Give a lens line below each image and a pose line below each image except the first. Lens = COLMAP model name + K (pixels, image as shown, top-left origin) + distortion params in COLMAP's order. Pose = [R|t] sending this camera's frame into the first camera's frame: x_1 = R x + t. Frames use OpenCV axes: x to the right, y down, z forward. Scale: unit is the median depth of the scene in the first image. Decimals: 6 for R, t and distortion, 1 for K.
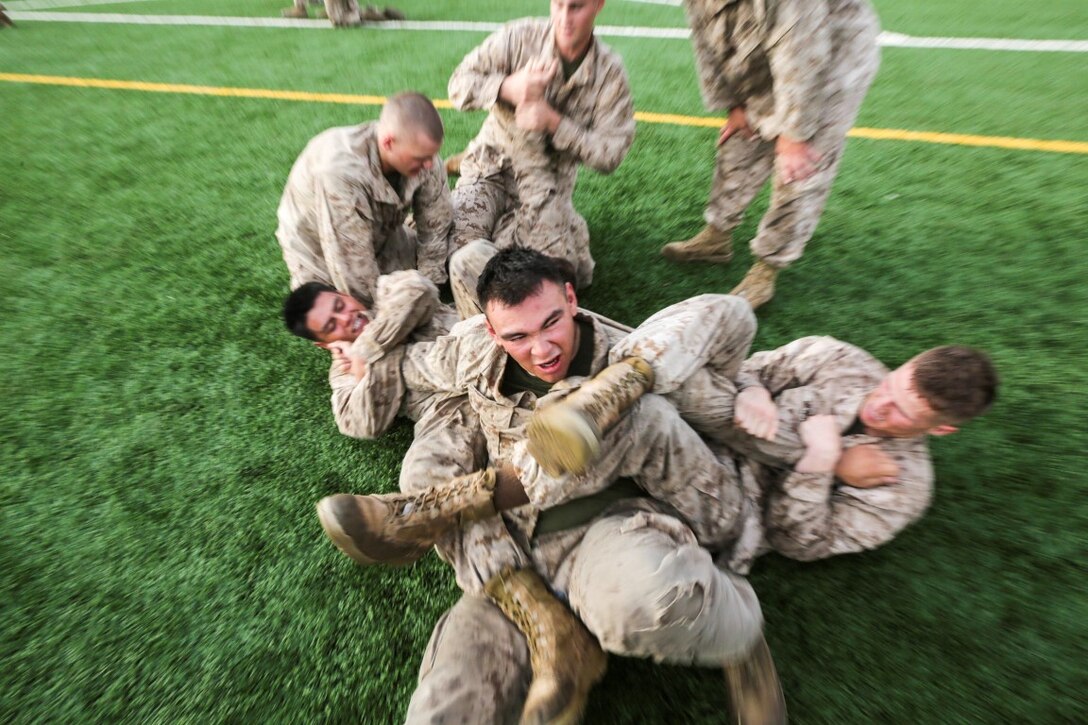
lens RADIAL K [[514.1, 0, 544.0], [0, 514.1, 362.5], [0, 0, 1]] dist [0.000451, 0.000338]
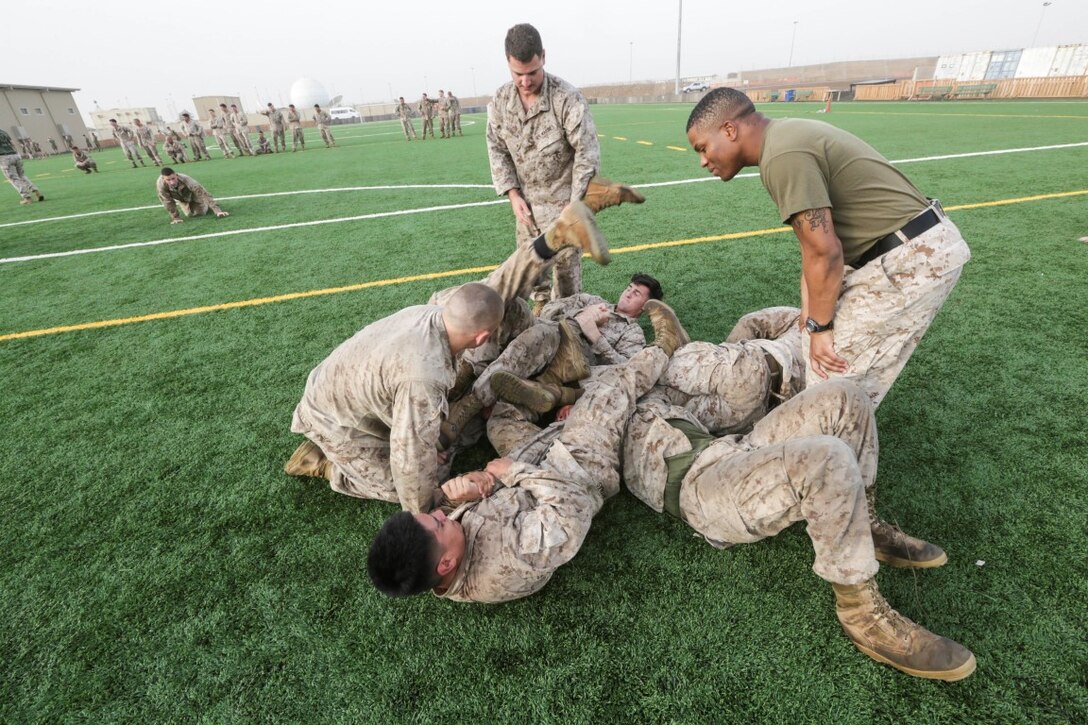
lens RADIAL K [[514.1, 0, 544.0], [0, 514.1, 362.5], [0, 0, 1]] dist [0.000451, 0.000338]
pose [[0.845914, -0.247864, 0.472221, -0.535026], [0.377485, 0.903751, -0.201839, -0.018814], [-0.376741, 0.348995, 0.858061, 0.016492]]
